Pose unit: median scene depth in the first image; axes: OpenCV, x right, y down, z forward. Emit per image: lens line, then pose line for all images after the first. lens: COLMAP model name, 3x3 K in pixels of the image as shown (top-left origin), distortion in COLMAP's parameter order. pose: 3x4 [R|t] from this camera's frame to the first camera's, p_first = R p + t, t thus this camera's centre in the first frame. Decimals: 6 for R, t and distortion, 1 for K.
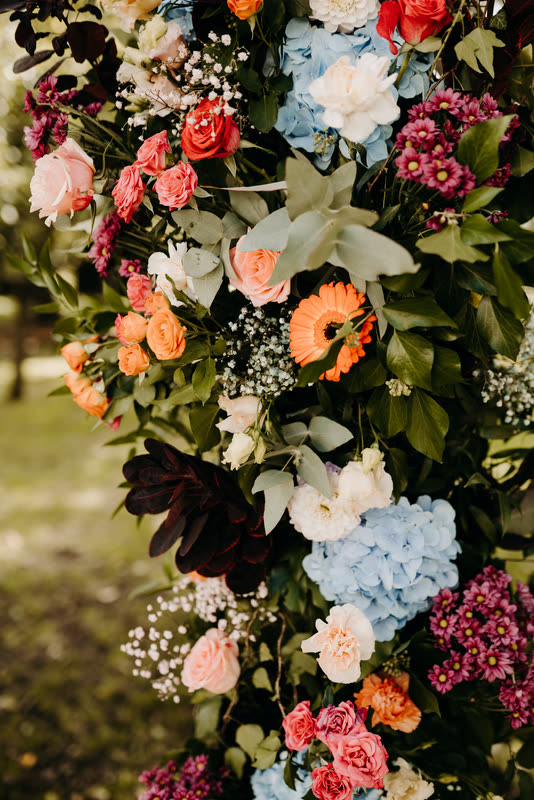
lens RADIAL K [[775.9, 0, 265.4], [0, 775.9, 398.9], [0, 0, 1]] dist [-0.034141, 0.000000]
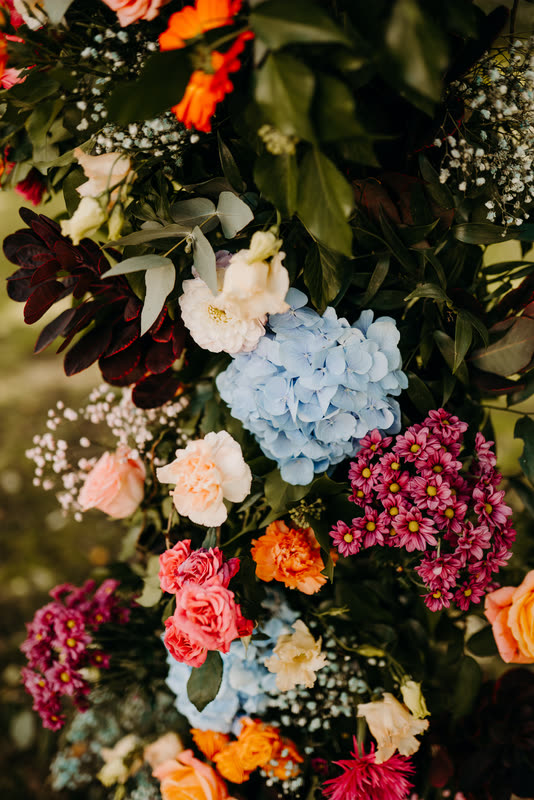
lens RADIAL K [[775.9, 0, 268.1], [0, 775.9, 403.2], [0, 0, 1]] dist [-0.034141, 0.000000]
pose [[0.976056, 0.111145, -0.186978, 0.280367], [-0.068187, 0.972614, 0.222201, 0.054366], [0.206554, -0.204131, 0.956904, 0.243521]]
